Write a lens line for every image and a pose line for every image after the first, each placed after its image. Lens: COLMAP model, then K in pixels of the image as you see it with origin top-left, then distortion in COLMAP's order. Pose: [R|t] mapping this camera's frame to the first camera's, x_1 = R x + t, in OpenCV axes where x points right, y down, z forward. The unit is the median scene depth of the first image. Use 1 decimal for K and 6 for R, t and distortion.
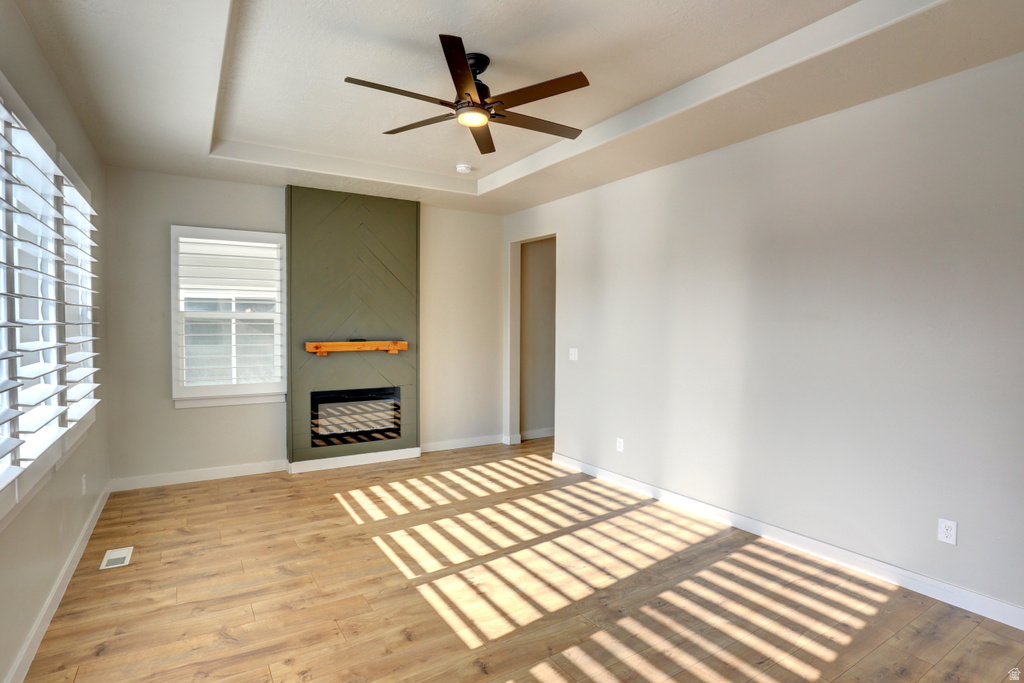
lens RADIAL K [[552.5, 0, 530.5], [0, 552.5, 342.5], [0, 0, 1]] dist [-0.075251, 0.038129]
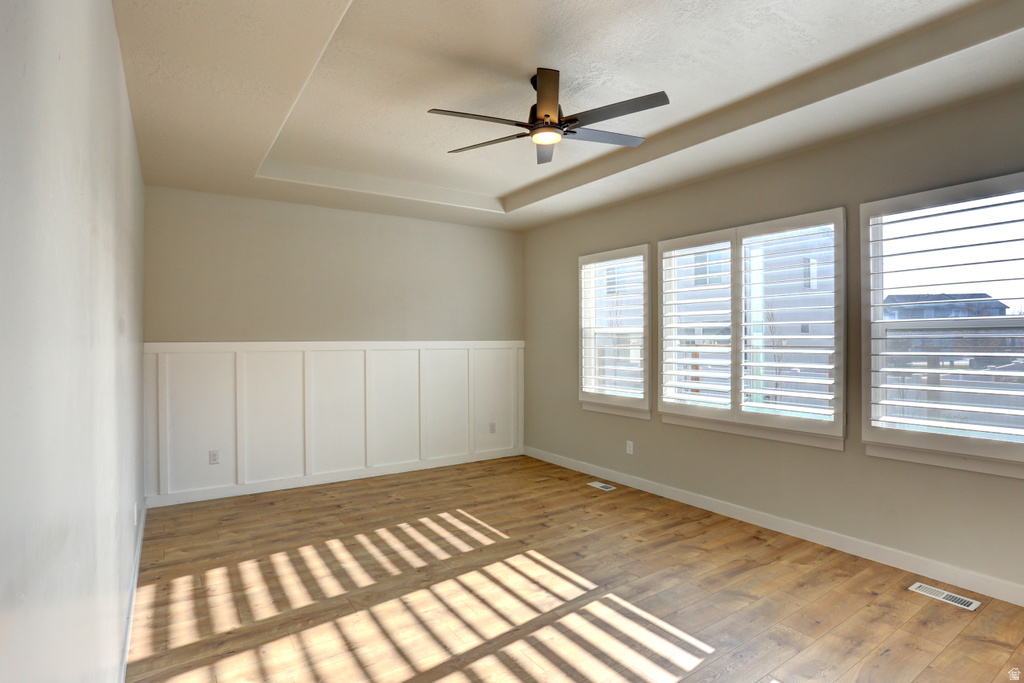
lens RADIAL K [[513.1, 0, 507.3], [0, 513.1, 341.0], [0, 0, 1]] dist [-0.072443, 0.031251]
pose [[-0.999879, -0.002917, 0.015266, -0.045477], [-0.002383, 0.999389, 0.034883, -0.058790], [-0.015359, 0.034842, -0.999275, 1.882596]]
